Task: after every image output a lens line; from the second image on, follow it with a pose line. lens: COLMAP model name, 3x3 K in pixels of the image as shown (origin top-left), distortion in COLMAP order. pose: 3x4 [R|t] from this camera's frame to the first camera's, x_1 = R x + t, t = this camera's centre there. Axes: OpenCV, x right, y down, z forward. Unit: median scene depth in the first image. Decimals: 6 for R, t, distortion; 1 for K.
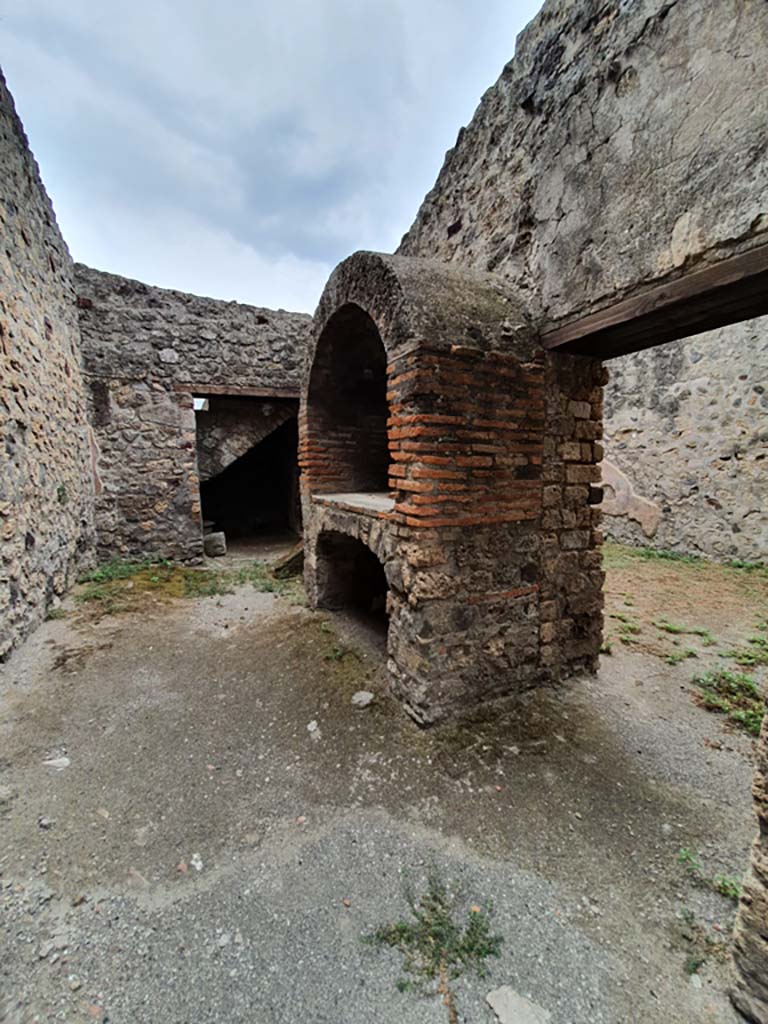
lens RADIAL K [[409.7, 0, 392.7], [0, 409.7, 507.0], [0, 0, 1]] dist [-0.008811, -0.000062]
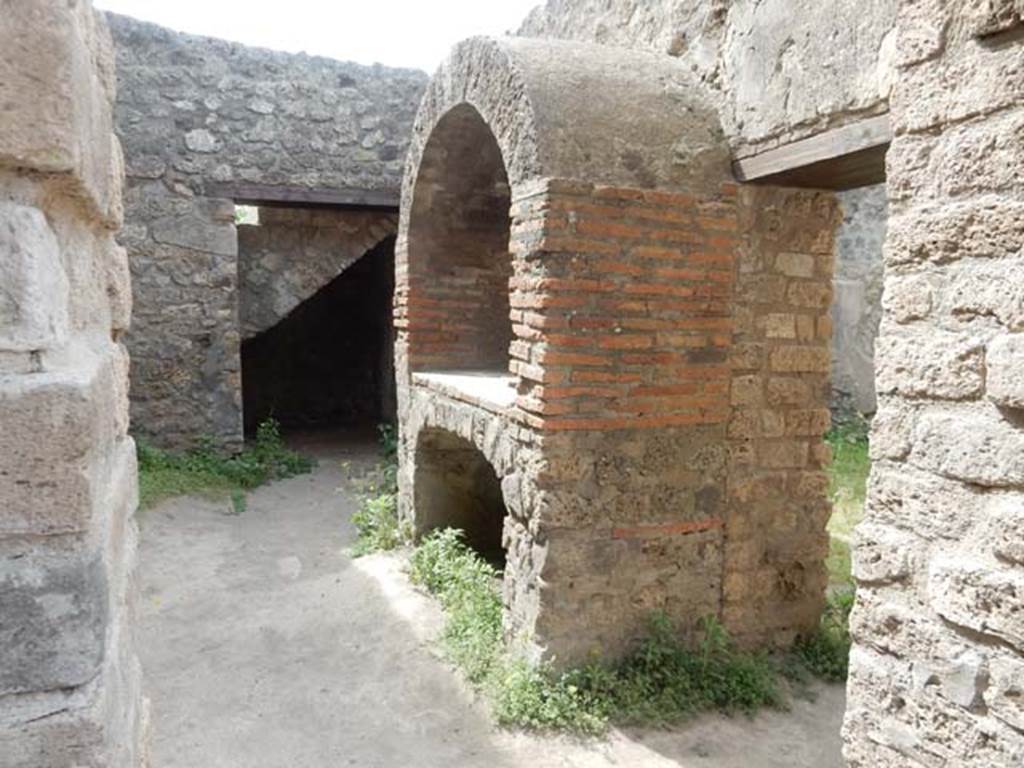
lens RADIAL K [[755.4, 0, 512.0], [0, 755.4, 384.0], [0, 0, 1]] dist [-0.004387, 0.003477]
pose [[0.996120, 0.031412, -0.082210, 0.099064], [-0.031201, 0.999506, 0.003850, -0.030425], [0.082290, -0.001270, 0.996608, -0.305237]]
